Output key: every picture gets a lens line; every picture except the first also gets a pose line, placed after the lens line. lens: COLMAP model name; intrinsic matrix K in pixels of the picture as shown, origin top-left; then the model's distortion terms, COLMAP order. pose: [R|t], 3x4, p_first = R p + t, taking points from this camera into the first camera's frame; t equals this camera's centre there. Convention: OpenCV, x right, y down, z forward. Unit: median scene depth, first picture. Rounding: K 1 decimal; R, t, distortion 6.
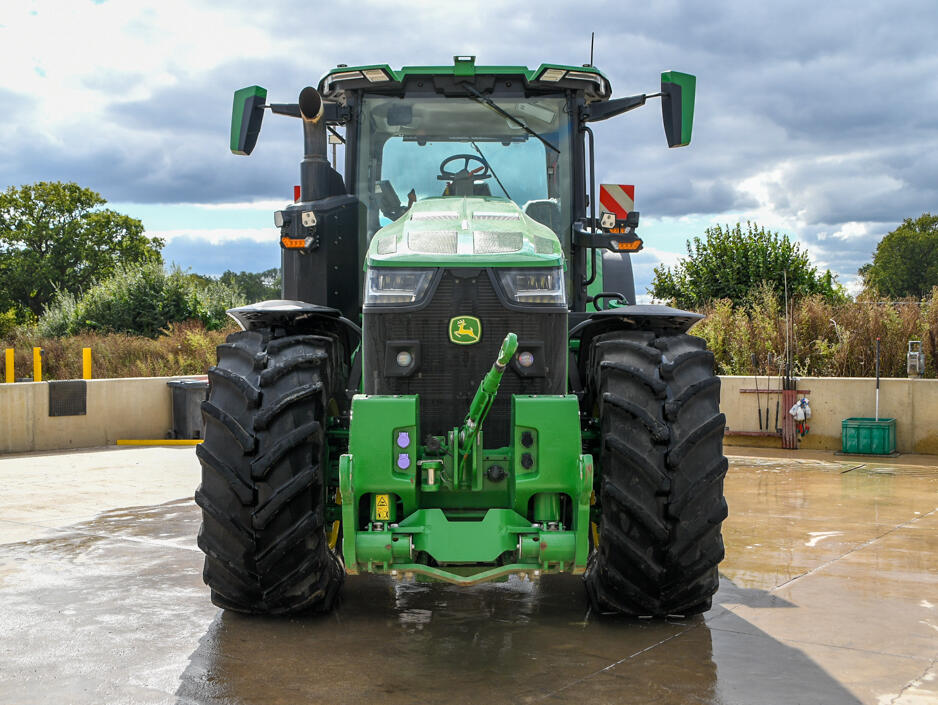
lens RADIAL K [[1157.6, 0, 469.0], [0, 1157.6, 352.5], [0, 0, 1]] dist [-0.078084, 0.029508]
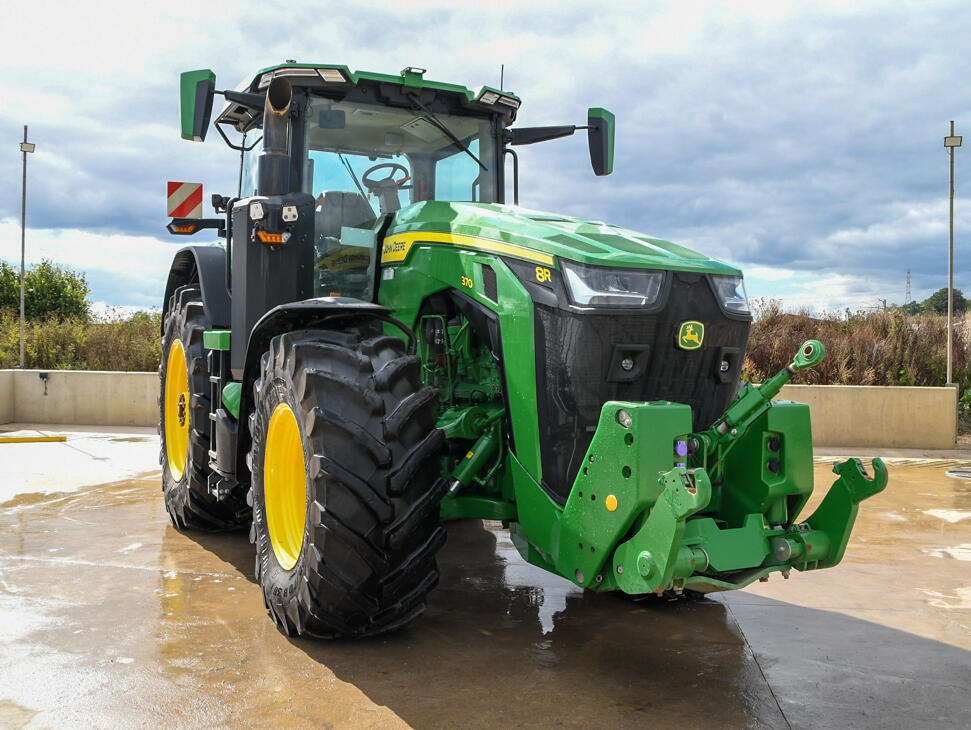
lens RADIAL K [[959.0, 0, 485.5], [0, 959.0, 365.0], [0, 0, 1]] dist [-0.155042, 0.121349]
pose [[0.899046, 0.010801, 0.437721, -0.320861], [-0.014597, 0.999879, 0.005309, 0.002685], [-0.437611, -0.011163, 0.899095, 0.213243]]
